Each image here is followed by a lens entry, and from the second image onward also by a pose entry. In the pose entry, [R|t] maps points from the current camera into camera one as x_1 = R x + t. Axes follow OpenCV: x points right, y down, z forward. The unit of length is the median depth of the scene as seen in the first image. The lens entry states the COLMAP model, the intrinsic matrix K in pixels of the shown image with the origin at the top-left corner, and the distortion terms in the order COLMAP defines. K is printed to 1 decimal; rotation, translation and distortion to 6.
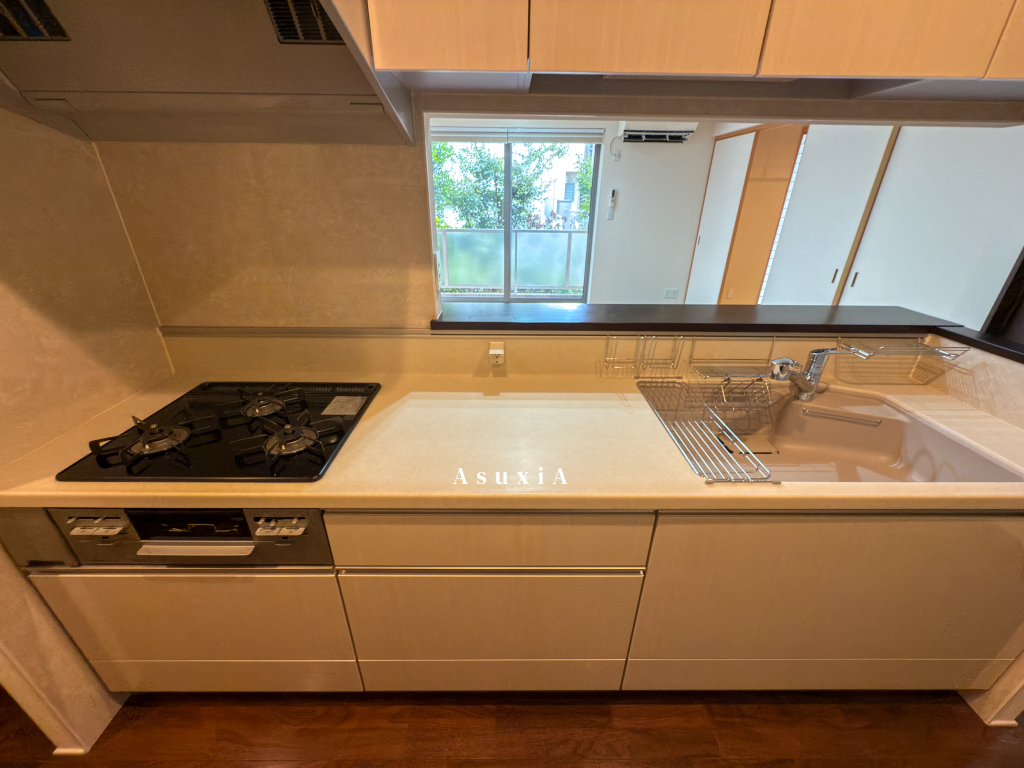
lens RADIAL K [[412.7, 0, 511.9], [0, 412.7, 386.7], [0, 0, 1]] dist [-0.001931, -0.000088]
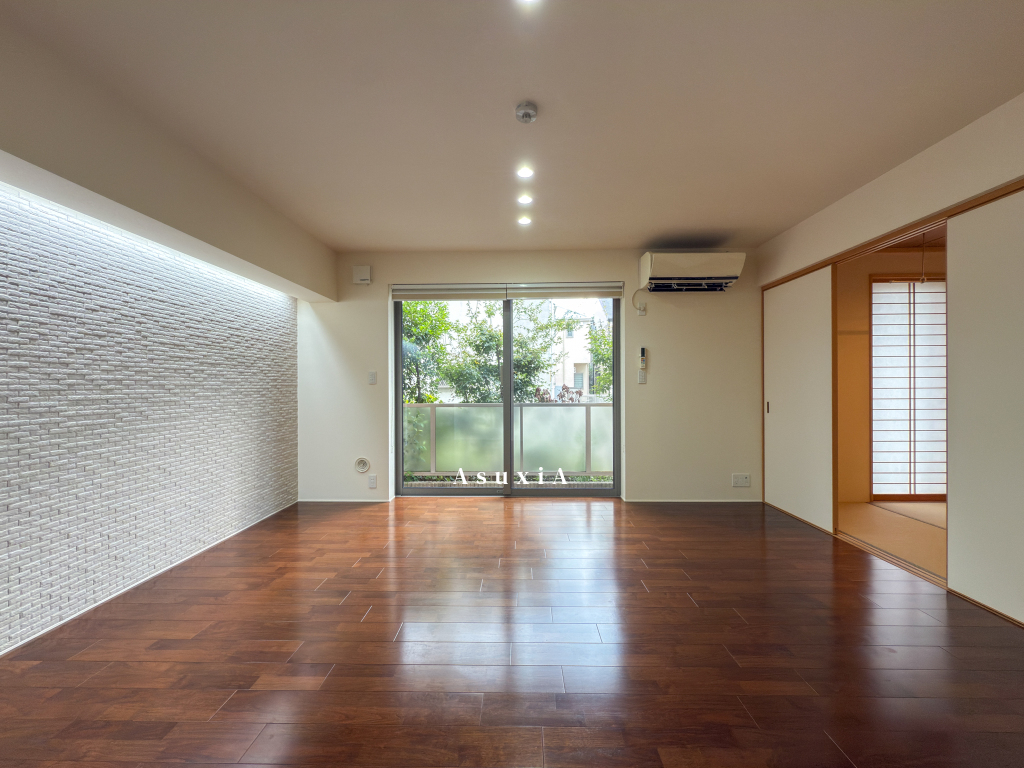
lens RADIAL K [[412.7, 0, 511.9], [0, 412.7, 386.7], [0, 0, 1]] dist [-0.001931, -0.000088]
pose [[0.999392, -0.015053, -0.031456, 0.017641], [-0.000008, 0.901932, -0.431879, -0.056200], [0.034873, 0.431616, 0.901383, 0.239931]]
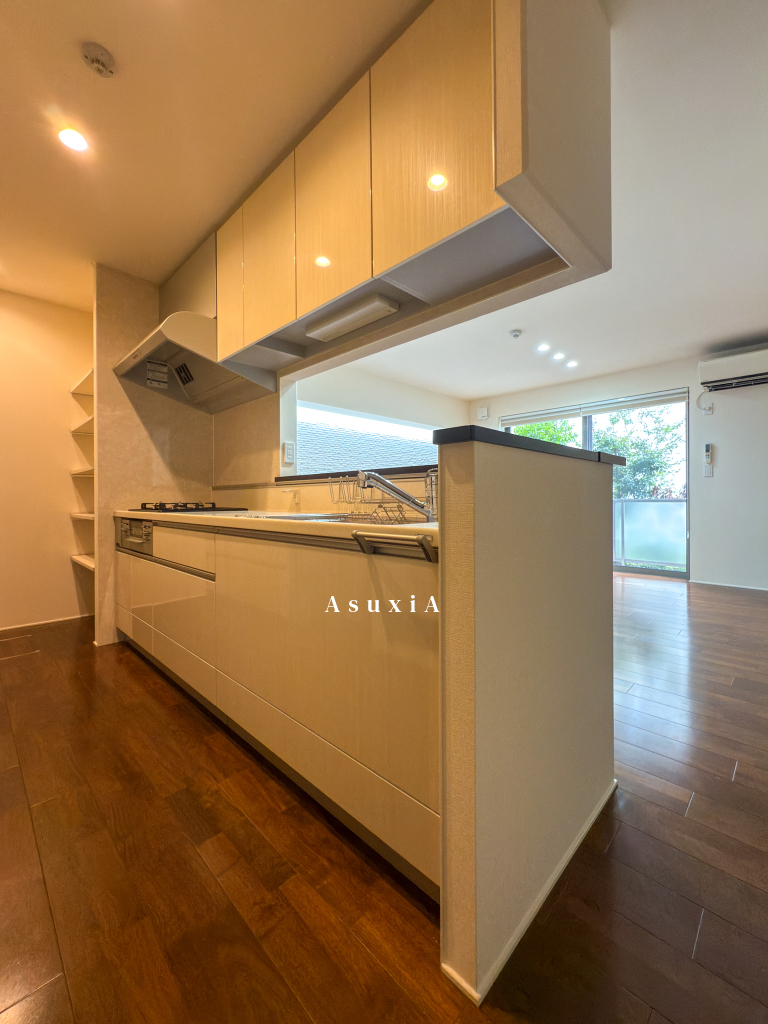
lens RADIAL K [[417.4, 0, 384.0], [0, 417.4, 512.0], [0, 0, 1]] dist [-0.001003, -0.000233]
pose [[0.699337, 0.008091, -0.714746, 0.295216], [-0.297091, 0.912765, -0.280353, 0.071047], [0.650127, 0.408406, 0.640734, 0.046357]]
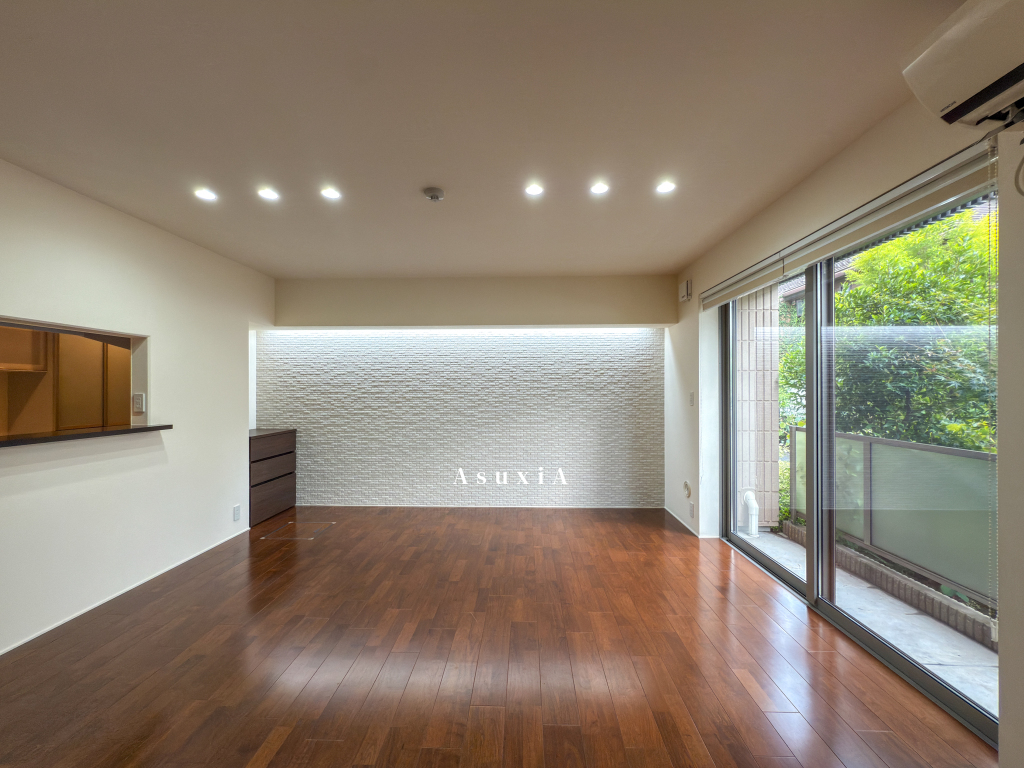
lens RADIAL K [[417.4, 0, 512.0], [0, 417.4, 384.0], [0, 0, 1]] dist [-0.001003, -0.000233]
pose [[-0.049818, -0.022733, -0.998500, 0.368746], [-0.429489, 0.903072, 0.000868, -0.237129], [0.901697, 0.428887, -0.054753, 0.564541]]
